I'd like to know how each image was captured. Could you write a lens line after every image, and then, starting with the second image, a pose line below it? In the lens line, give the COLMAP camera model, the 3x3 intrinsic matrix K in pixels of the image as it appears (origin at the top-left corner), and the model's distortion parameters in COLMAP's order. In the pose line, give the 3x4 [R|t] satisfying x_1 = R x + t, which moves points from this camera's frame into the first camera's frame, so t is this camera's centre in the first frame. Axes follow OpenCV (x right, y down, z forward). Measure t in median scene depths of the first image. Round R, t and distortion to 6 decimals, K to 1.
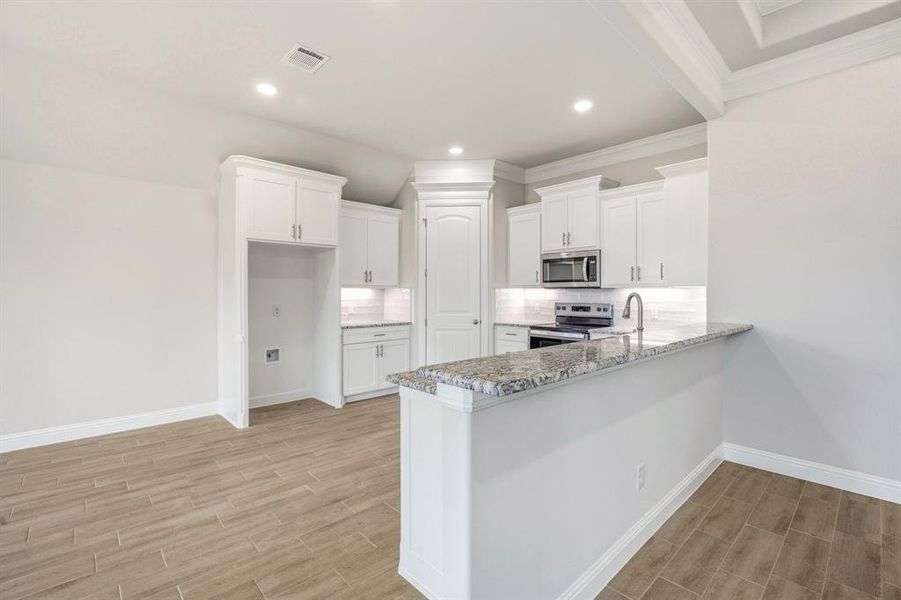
lens RADIAL K [[408.2, 0, 450.5], [0, 408.2, 300.0], [0, 0, 1]] dist [-0.000219, -0.000014]
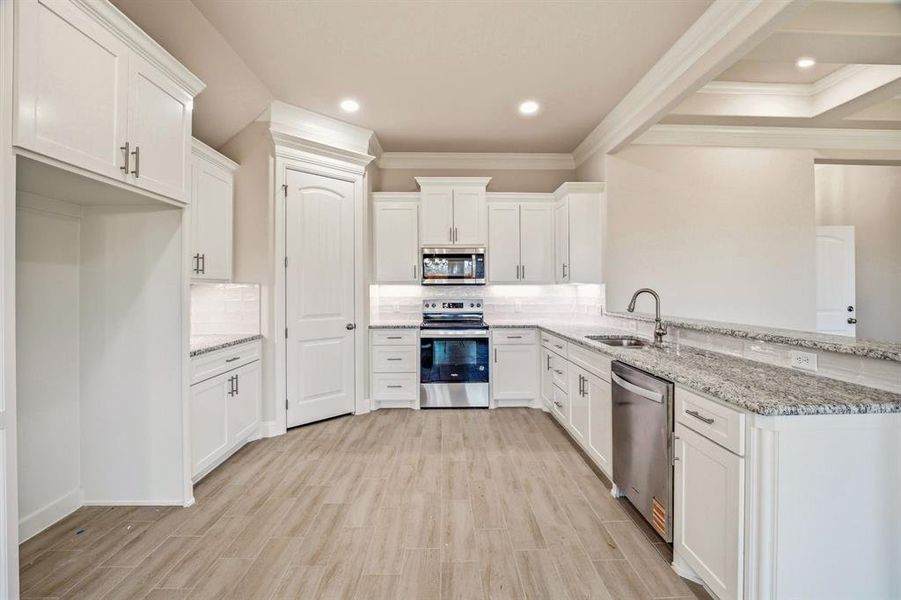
lens RADIAL K [[379.2, 0, 450.6], [0, 379.2, 293.0], [0, 0, 1]] dist [-0.018824, -0.000002]
pose [[0.672566, -0.011512, 0.739947, -0.372949], [0.018060, 0.999837, -0.000861, -0.008399], [-0.739816, 0.013943, 0.672664, 0.373949]]
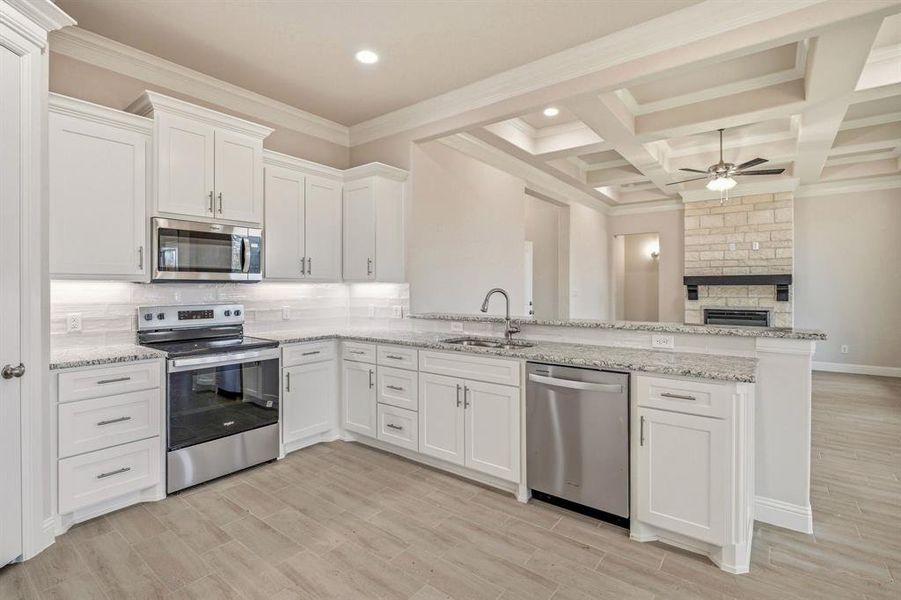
lens RADIAL K [[424.4, 0, 448.1], [0, 424.4, 291.5], [0, 0, 1]] dist [-0.010333, -0.000138]
pose [[-0.149850, -0.010301, 0.988655, -0.382557], [0.018649, 0.999738, 0.013243, -0.015515], [-0.988533, 0.020422, -0.149619, 0.708651]]
